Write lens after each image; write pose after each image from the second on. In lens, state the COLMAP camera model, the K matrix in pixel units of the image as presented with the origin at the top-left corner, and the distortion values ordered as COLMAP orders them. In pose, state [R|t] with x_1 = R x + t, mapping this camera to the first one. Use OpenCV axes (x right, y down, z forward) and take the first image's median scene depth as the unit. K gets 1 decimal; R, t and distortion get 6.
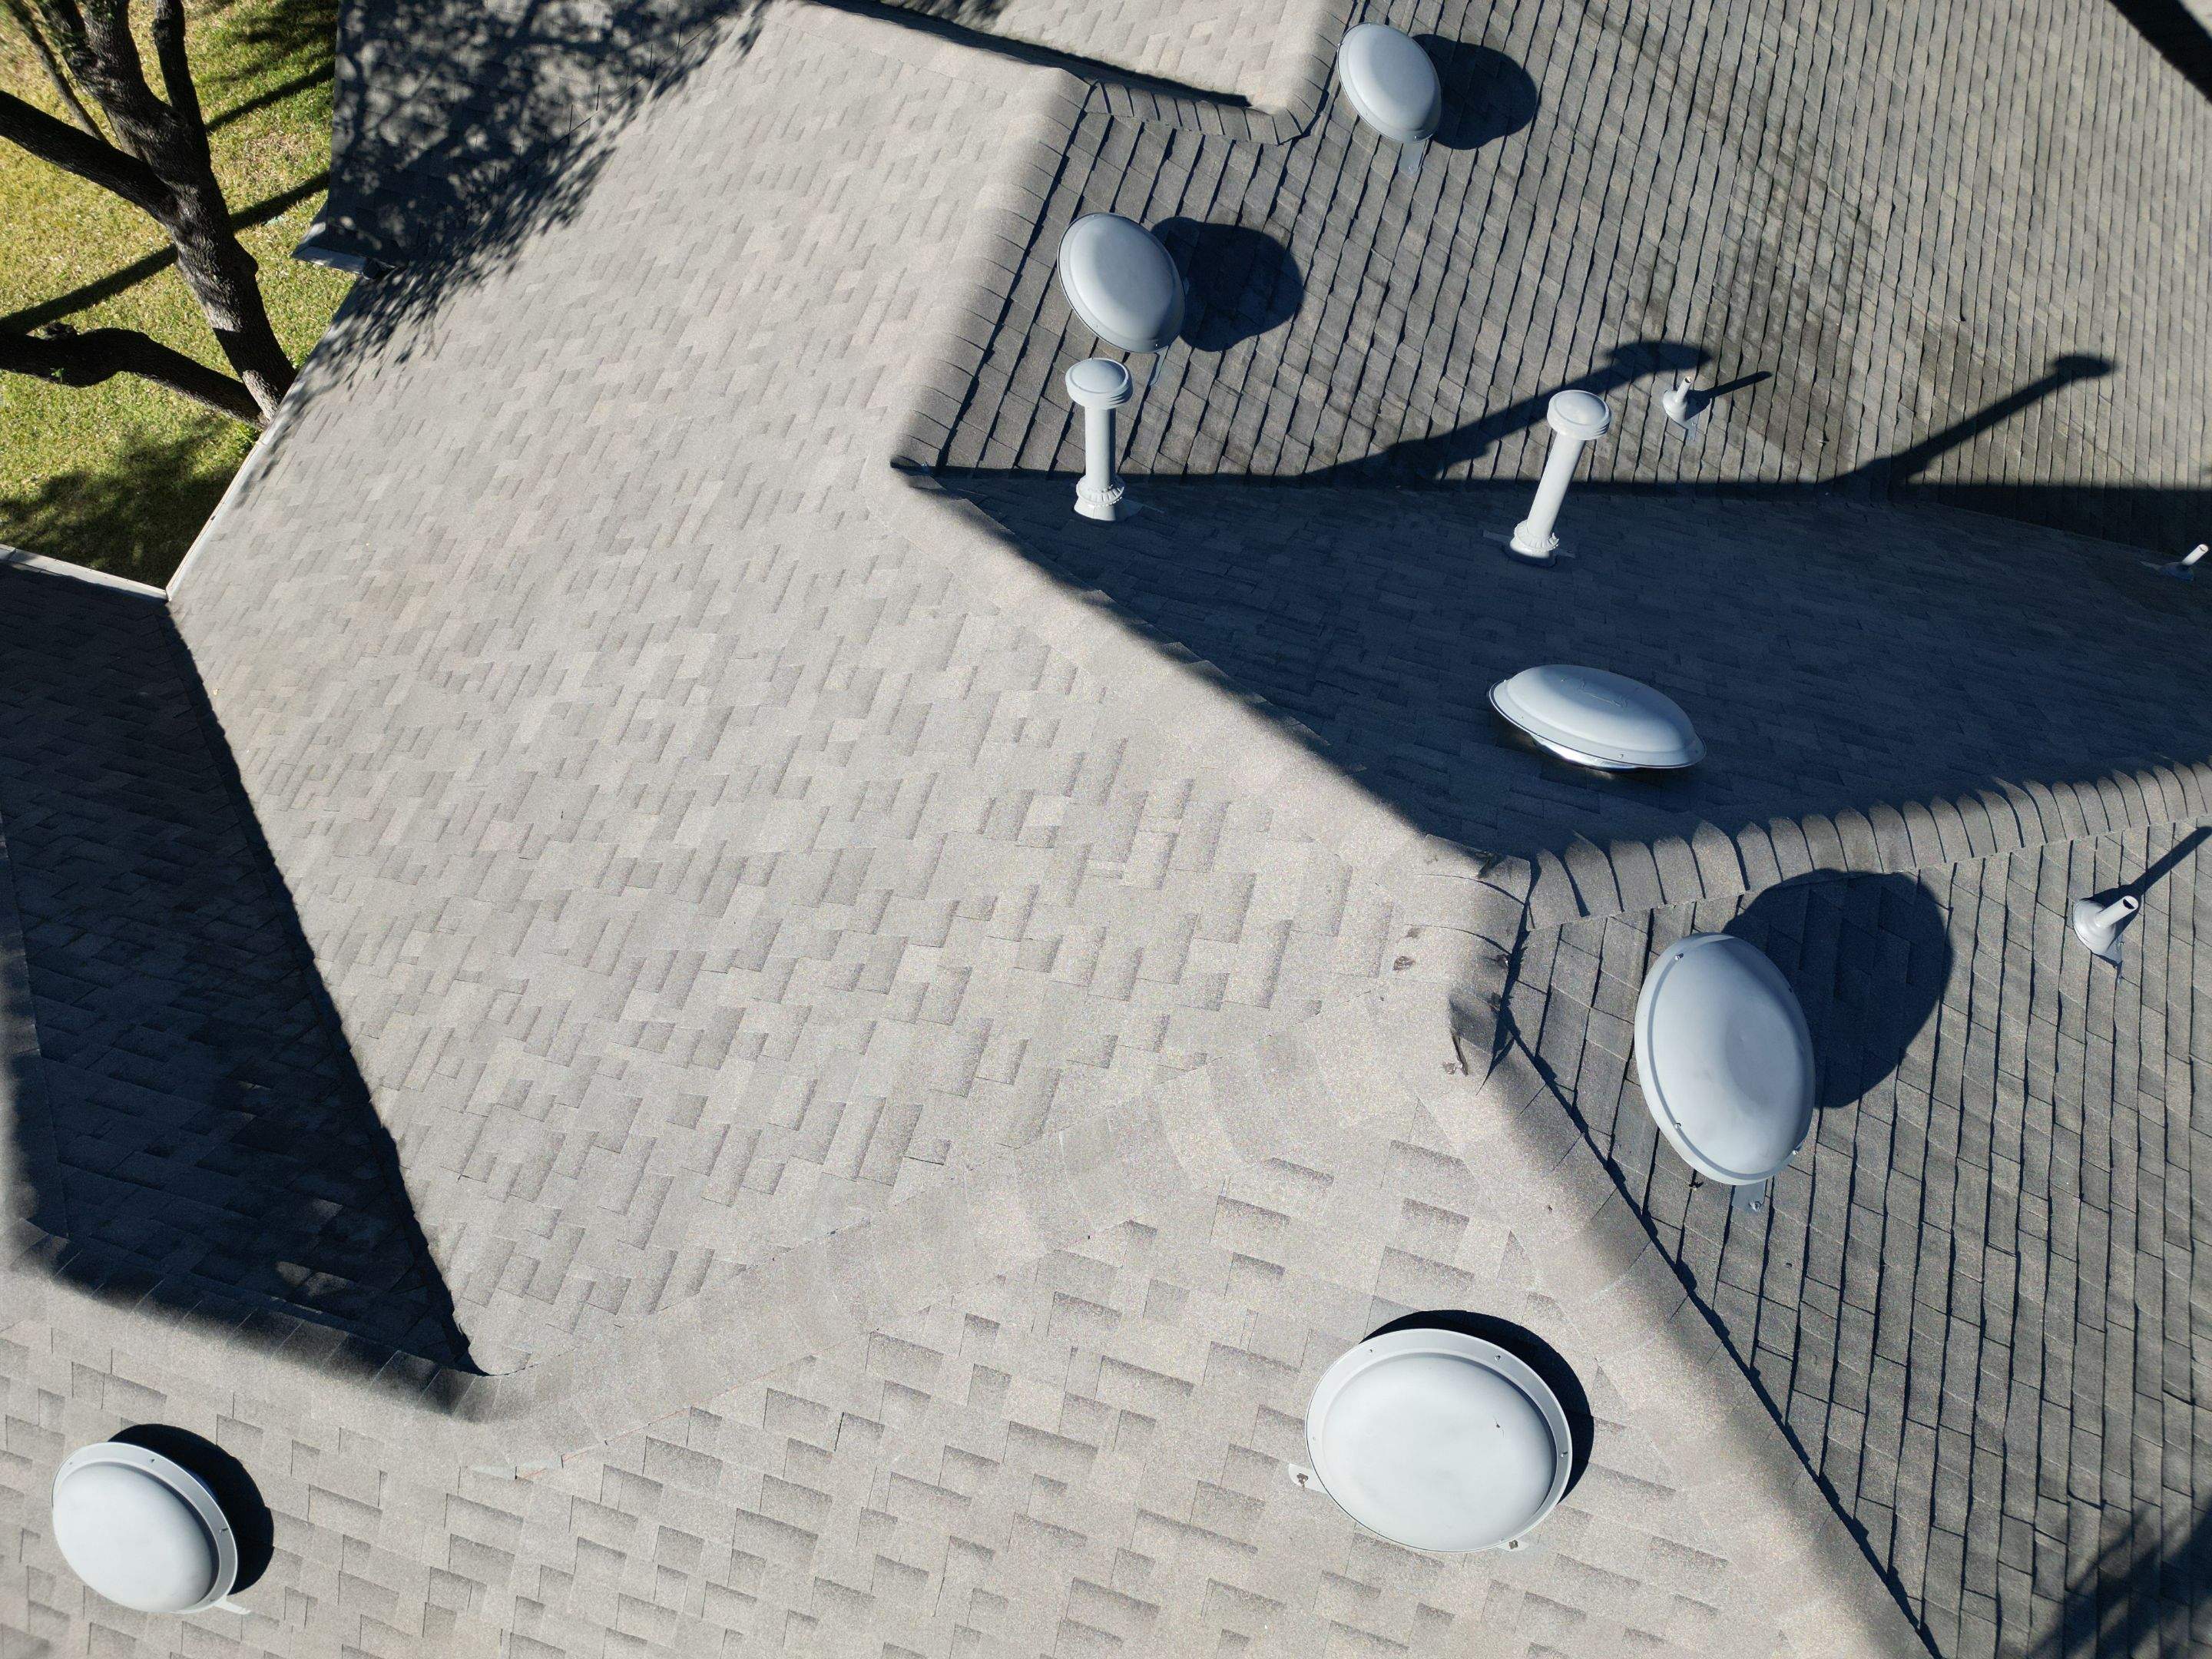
lens RADIAL K [[1536.0, 0, 1103.5], [0, 1536.0, 830.4], [0, 0, 1]] dist [0.080924, -0.078710]
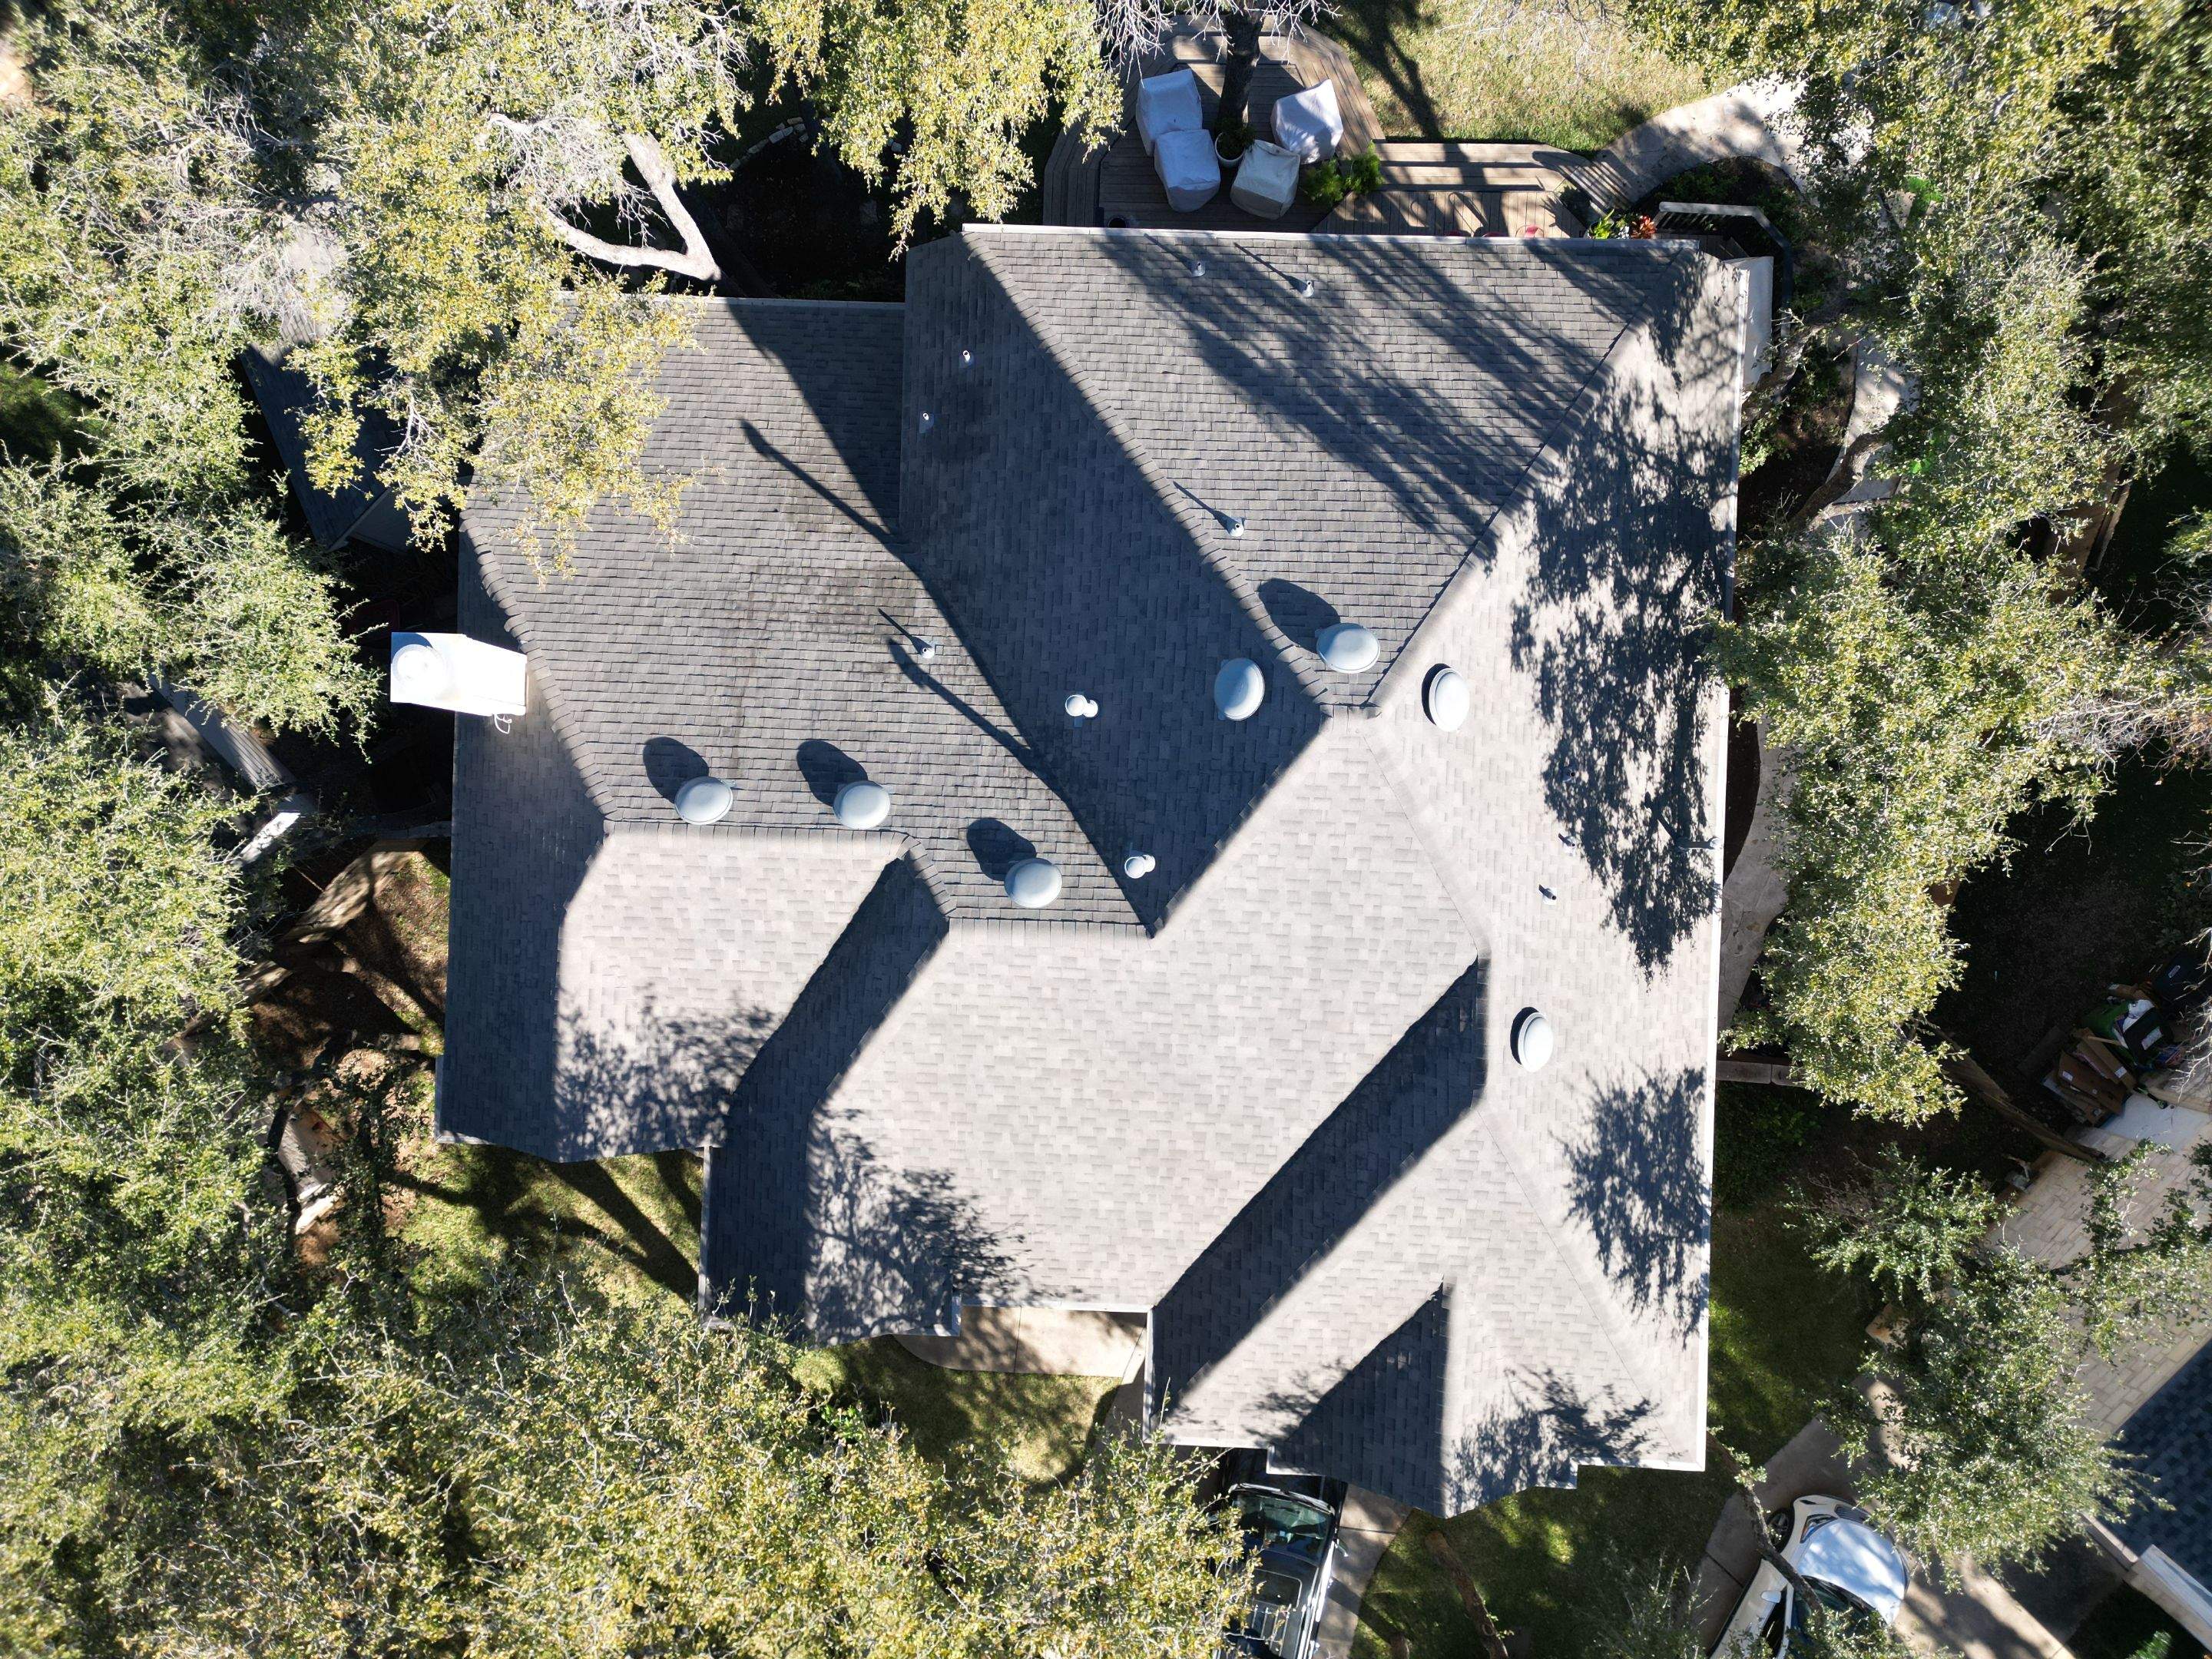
lens RADIAL K [[1543.5, 0, 1103.7], [0, 1543.5, 829.0], [0, 0, 1]] dist [0.087395, -0.108385]
pose [[-0.253401, -0.967251, 0.014607, 0.031592], [0.895073, -0.228711, 0.382799, -1.159418], [-0.366922, 0.110076, 0.923716, -1.351778]]
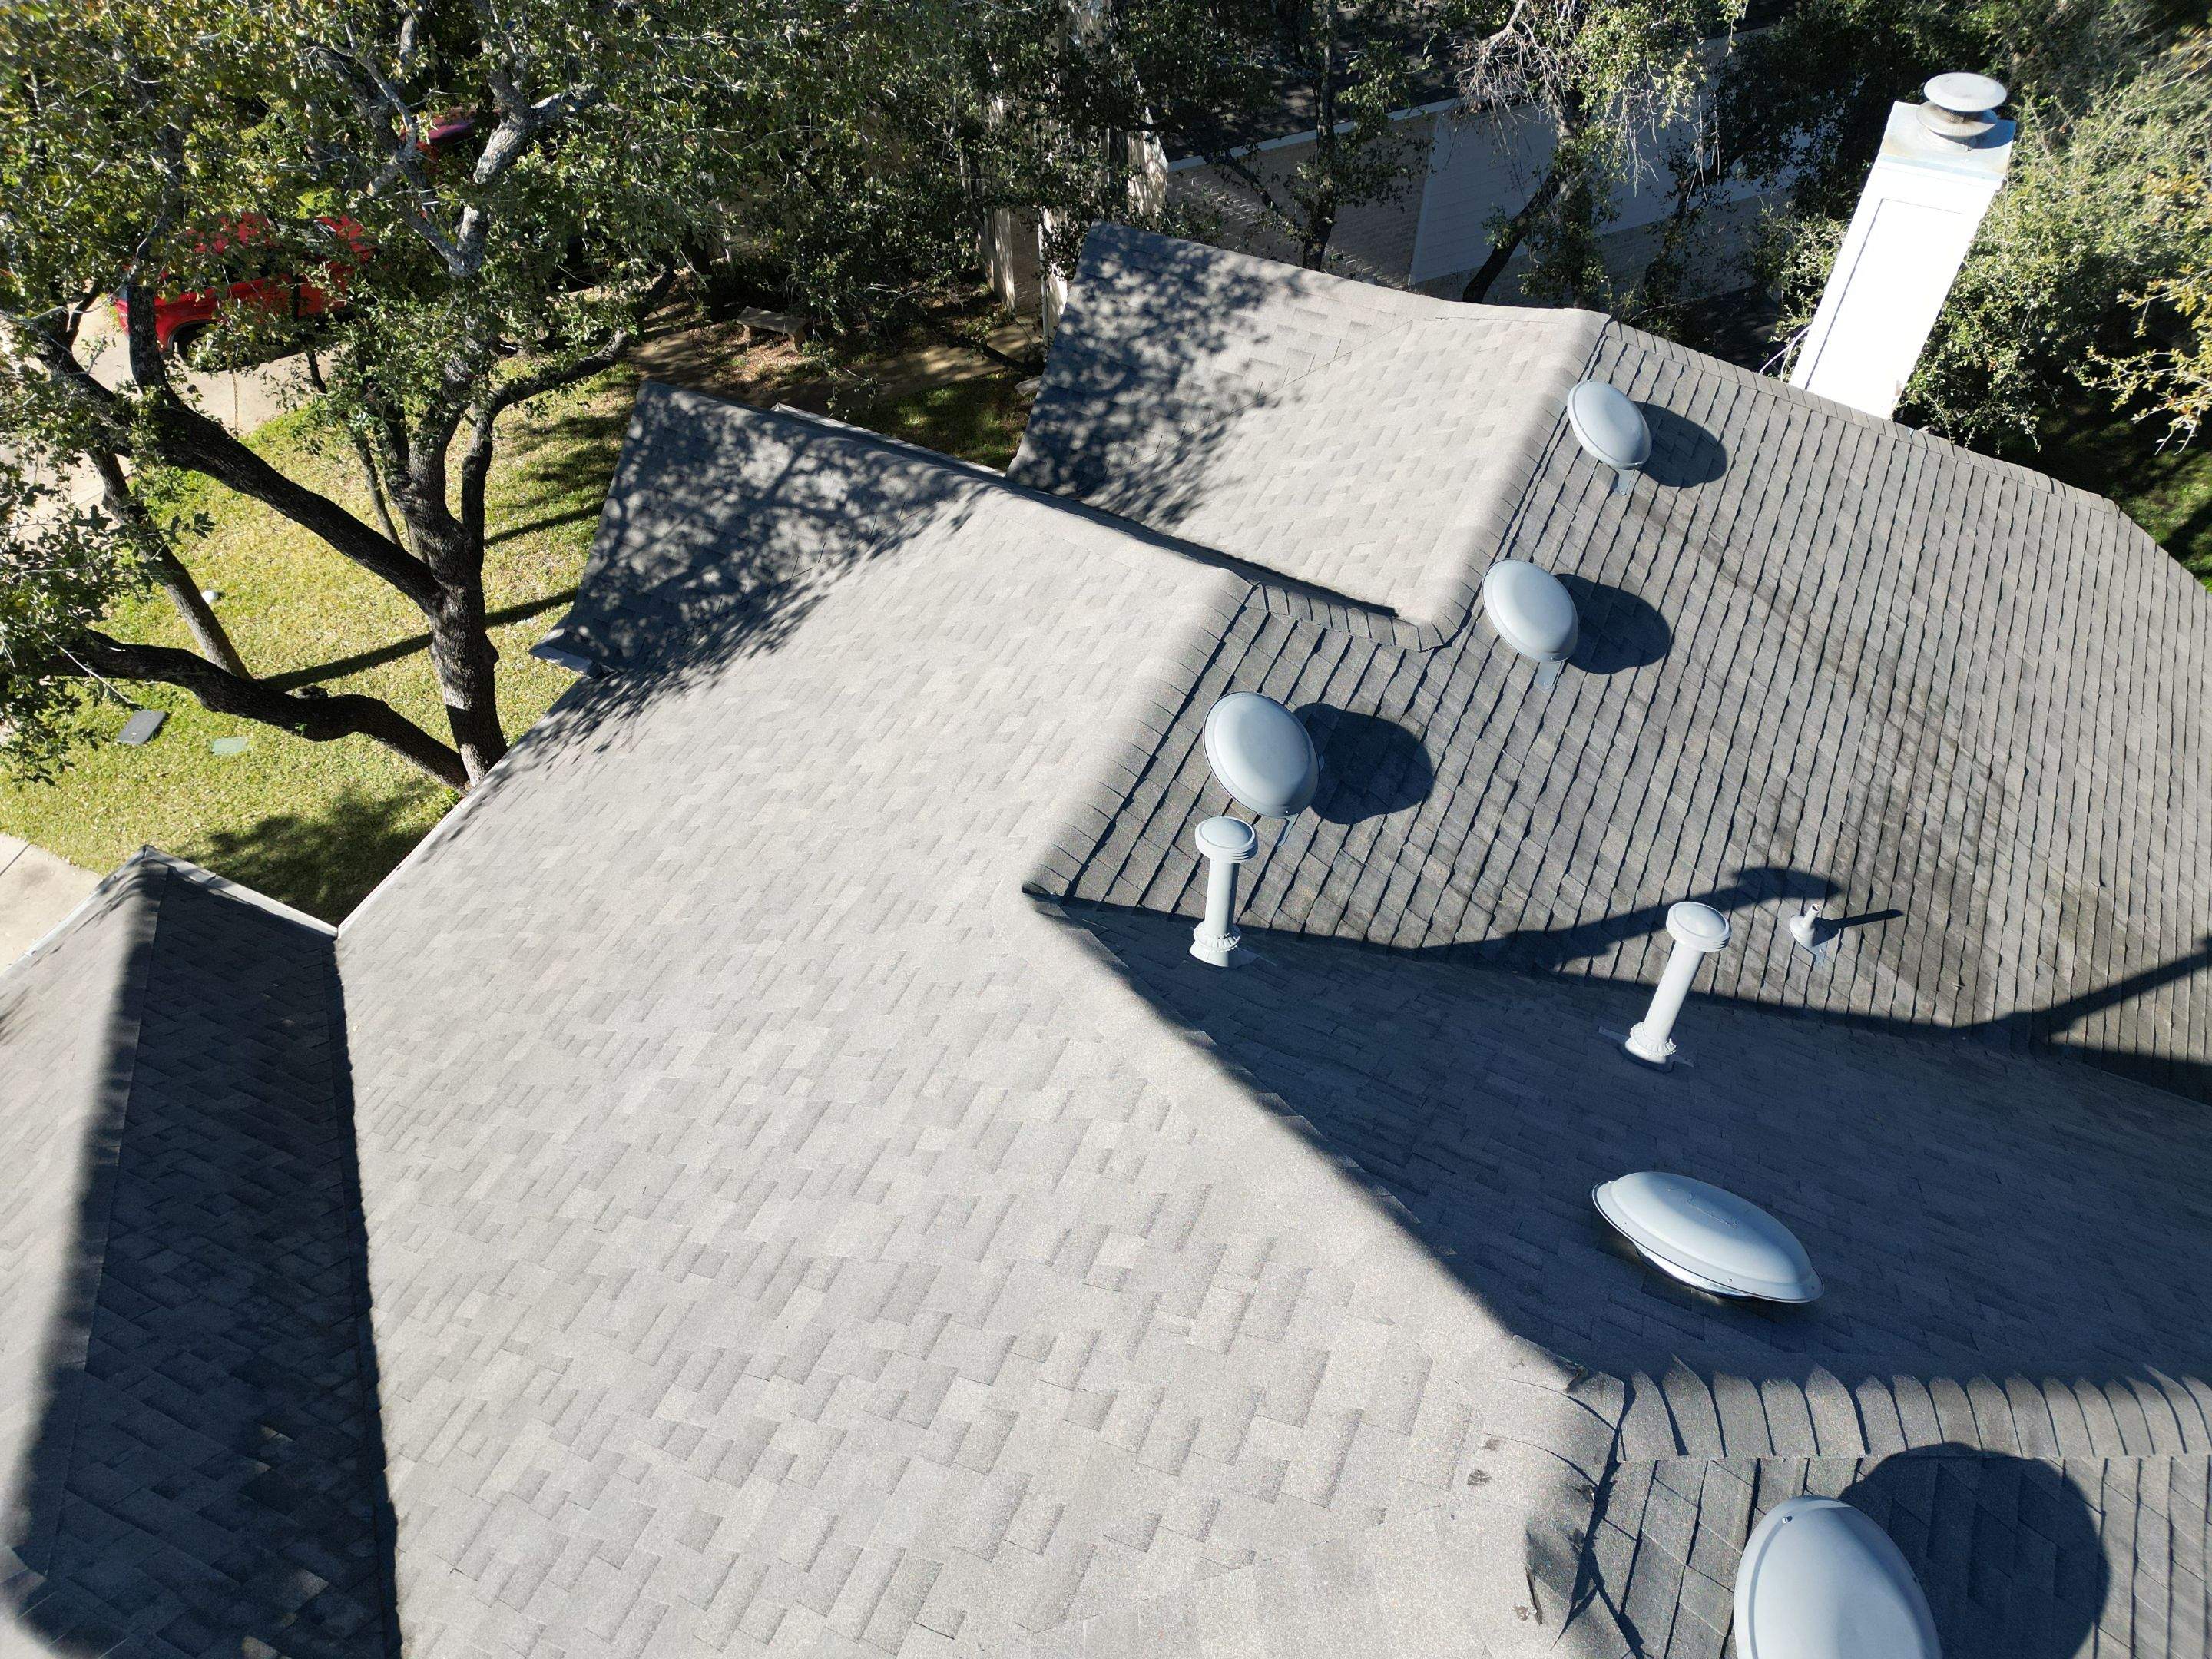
lens RADIAL K [[1536.0, 0, 1103.5], [0, 1536.0, 830.4], [0, 0, 1]] dist [0.080924, -0.078710]
pose [[0.988985, 0.115628, -0.092411, 0.008099], [-0.136823, 0.952317, -0.272712, 0.001302], [0.056472, 0.282352, 0.957647, -0.006225]]
